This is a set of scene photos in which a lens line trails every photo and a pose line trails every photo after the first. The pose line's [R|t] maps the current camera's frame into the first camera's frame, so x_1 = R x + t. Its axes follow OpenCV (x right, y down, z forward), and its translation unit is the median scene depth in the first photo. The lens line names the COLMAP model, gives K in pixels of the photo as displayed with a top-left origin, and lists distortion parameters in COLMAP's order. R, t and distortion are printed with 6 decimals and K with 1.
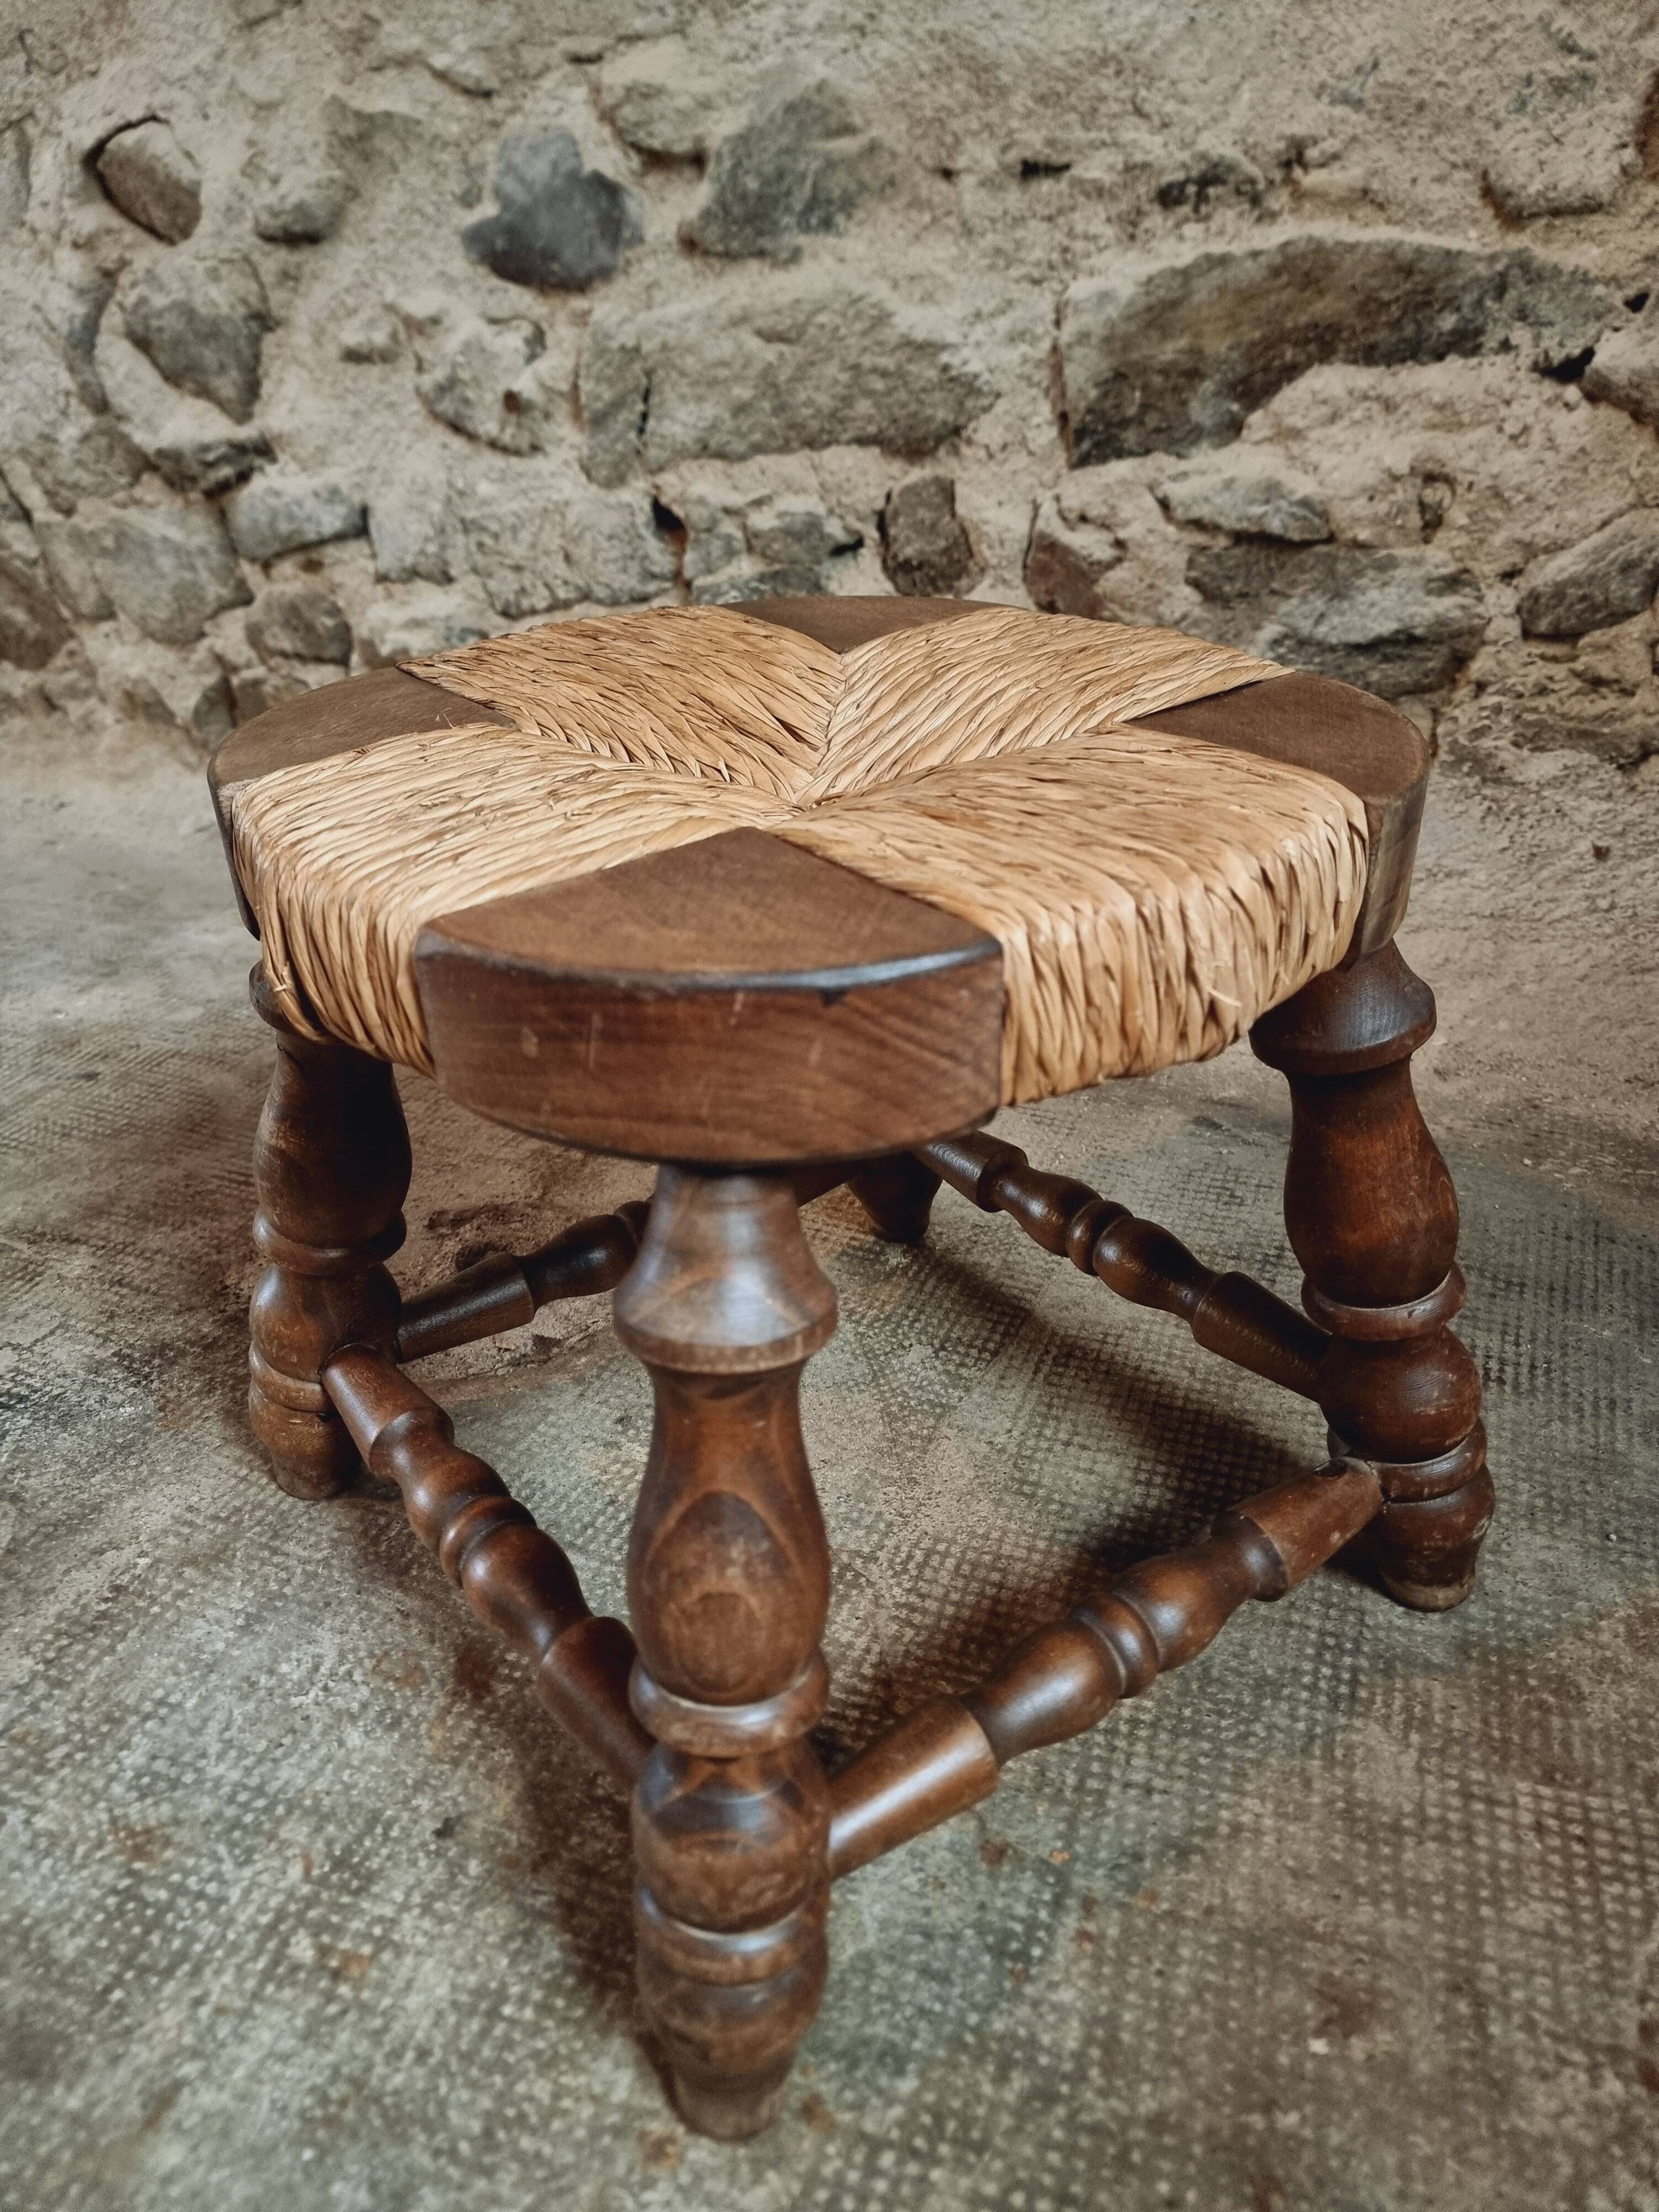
lens RADIAL K [[1564.3, 0, 817.3], [0, 1564.3, 1118.2], [0, 0, 1]] dist [0.055735, -0.055824]
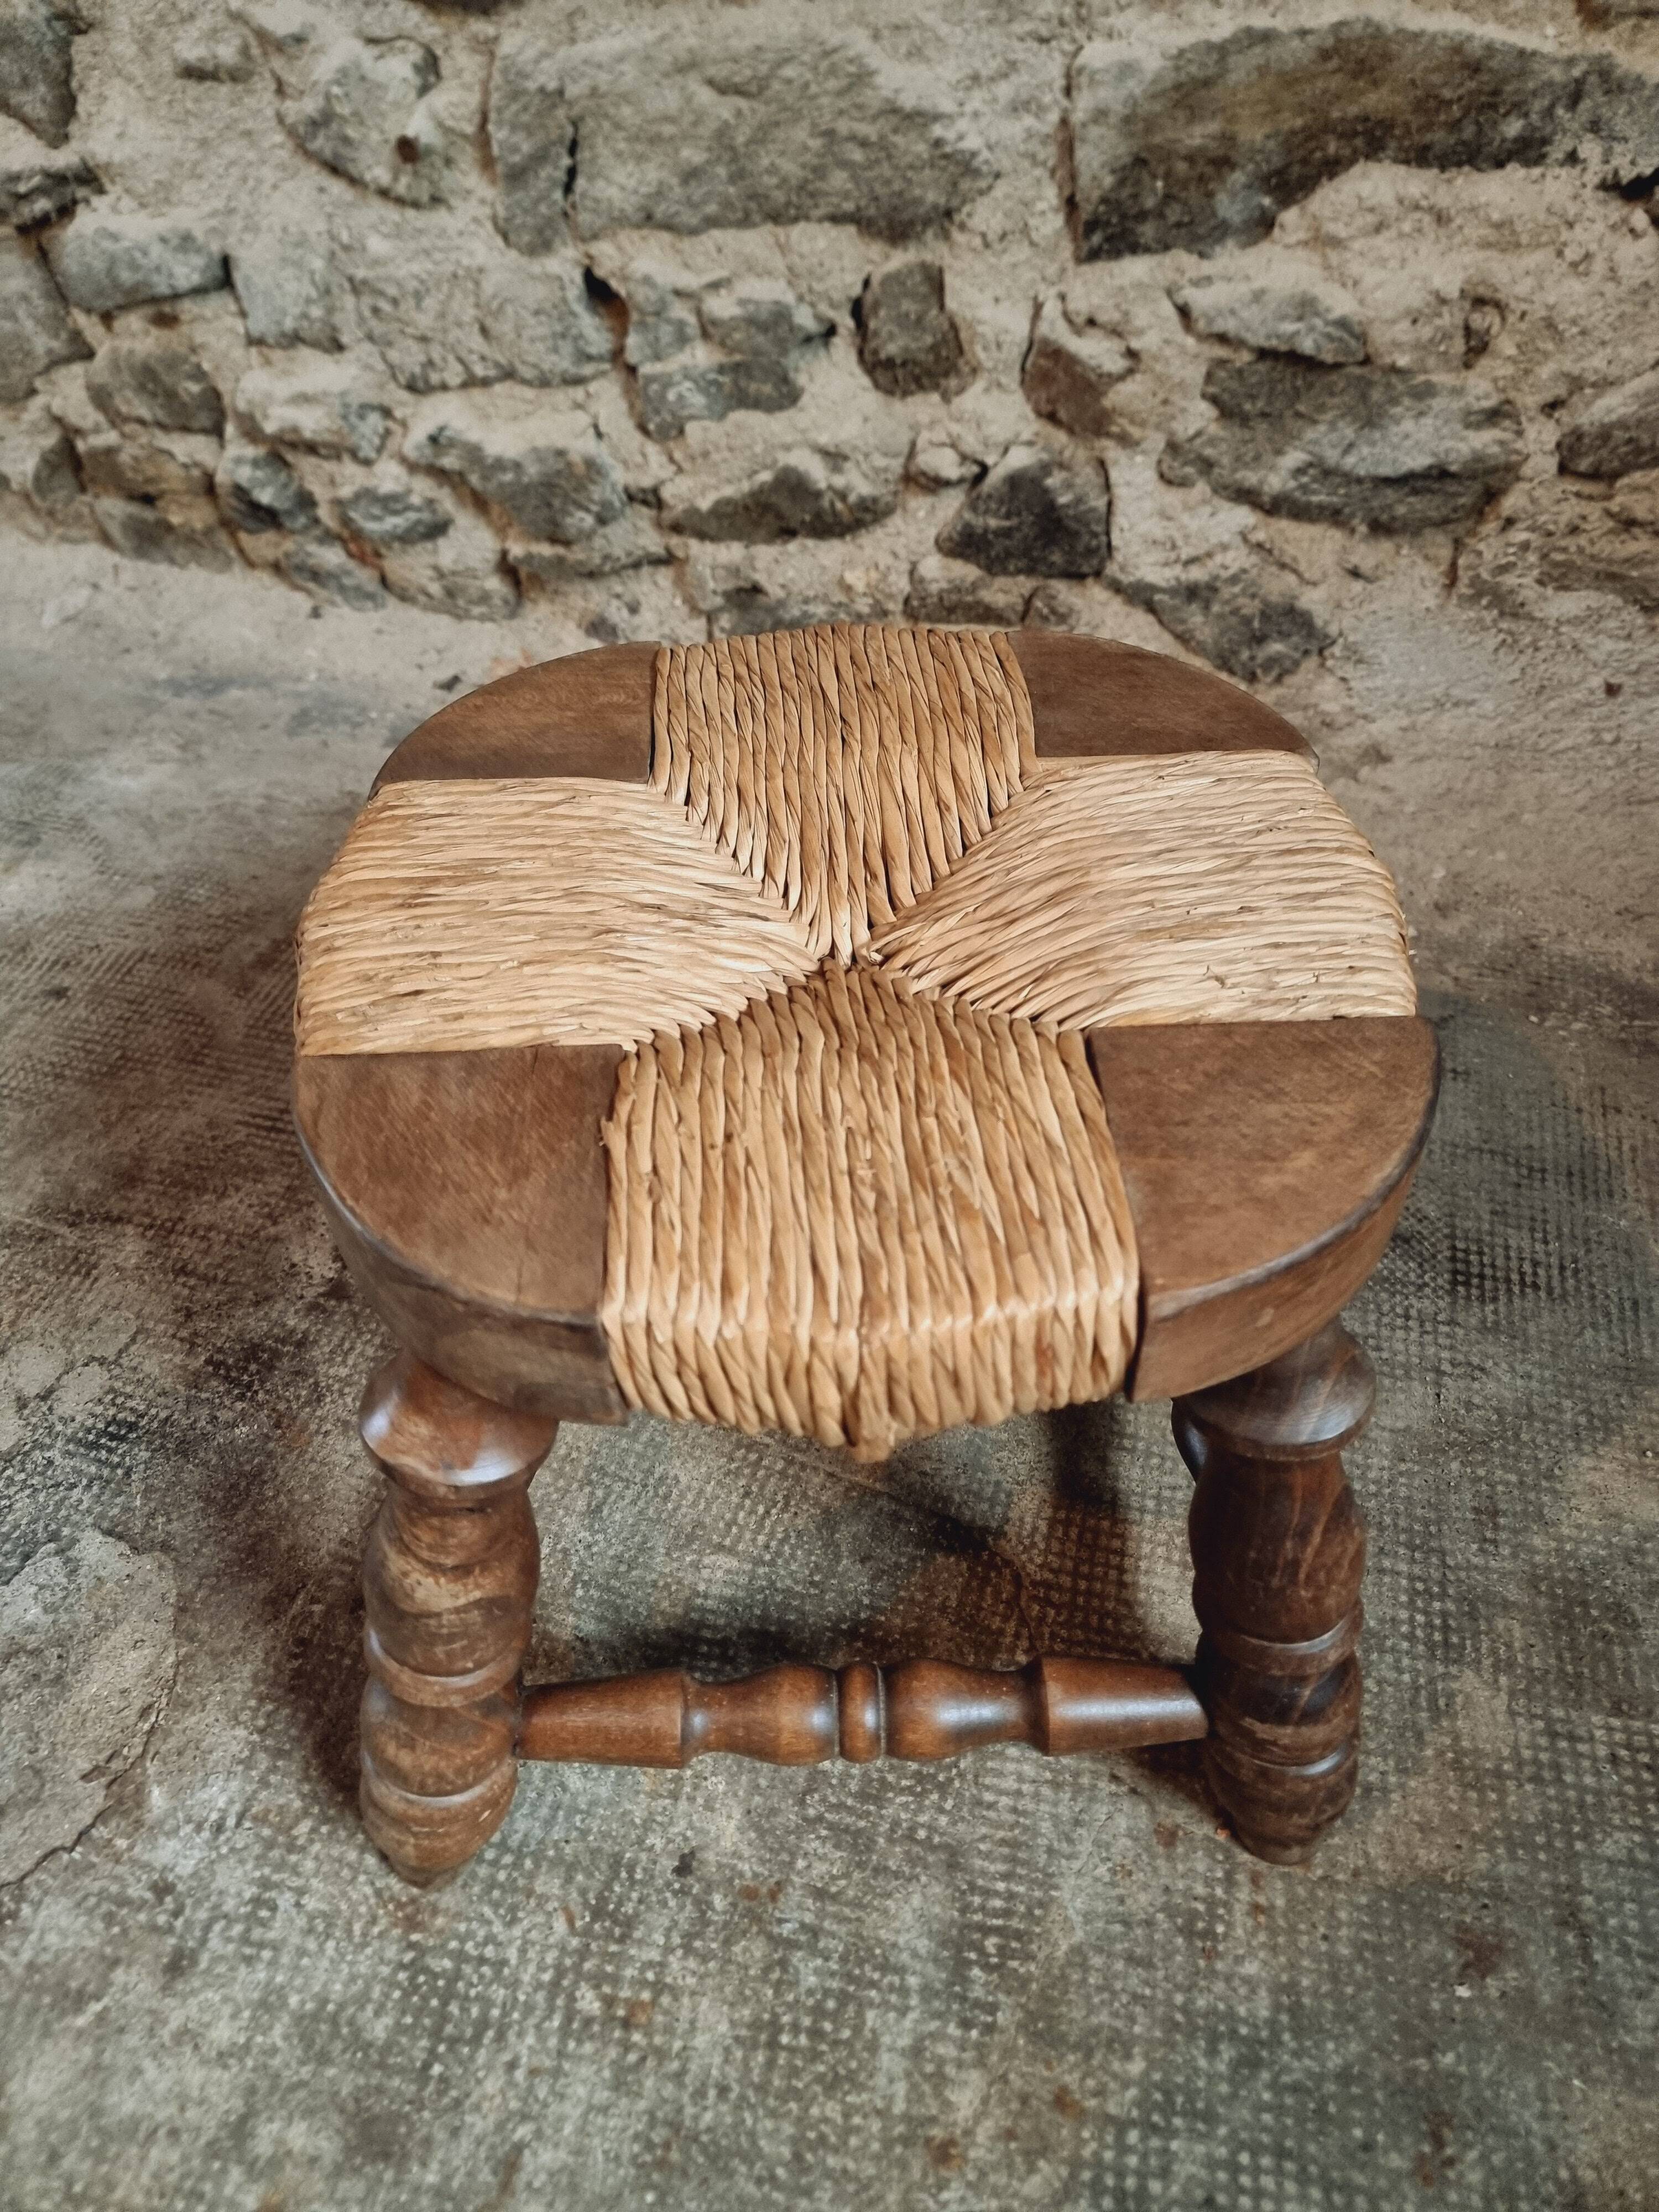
lens RADIAL K [[1565.9, 0, 816.7], [0, 1565.9, 1088.0], [0, 0, 1]] dist [0.056982, -0.055141]
pose [[0.992013, -0.084089, 0.094018, -0.121023], [0.056318, 0.962221, 0.266380, -0.226694], [-0.112866, -0.258957, 0.959272, 0.032943]]
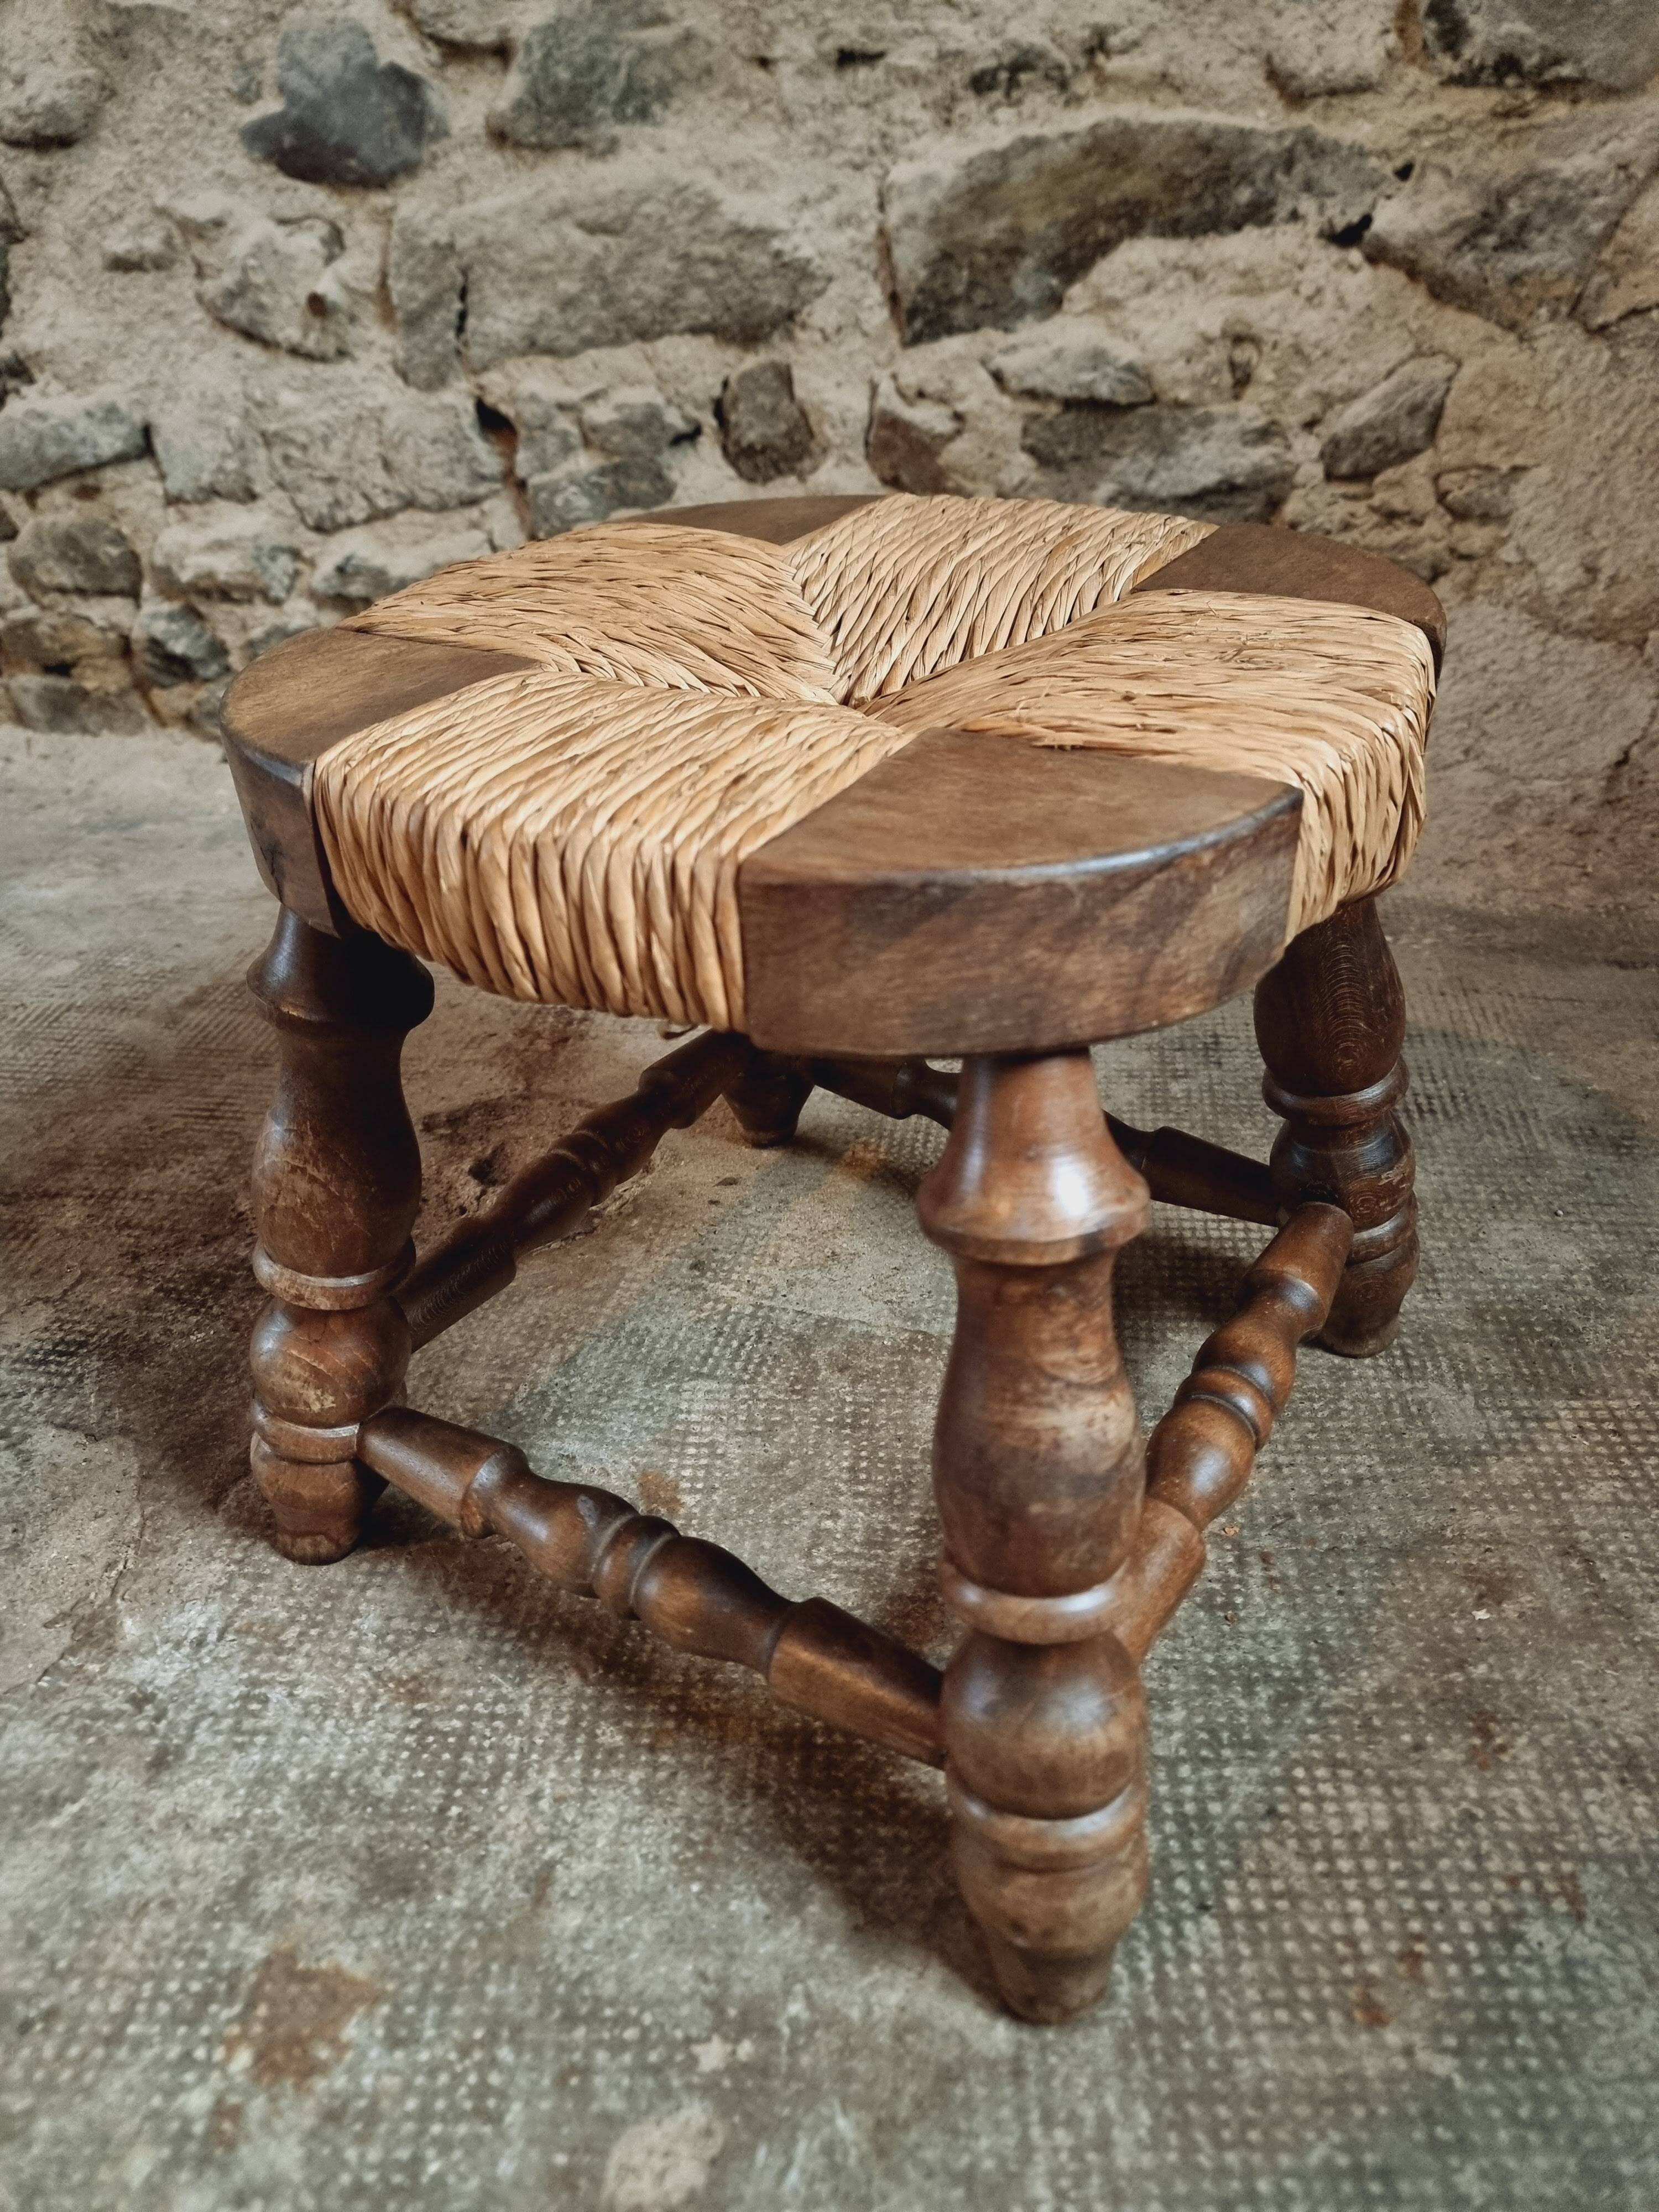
lens RADIAL K [[1570.8, 0, 821.2], [0, 1570.8, 1104.4], [0, 0, 1]] dist [0.048235, -0.041544]
pose [[0.969949, -0.138913, 0.199754, -0.192542], [0.131268, 0.990030, 0.051084, 0.032963], [-0.204858, -0.023328, 0.978514, -0.046200]]
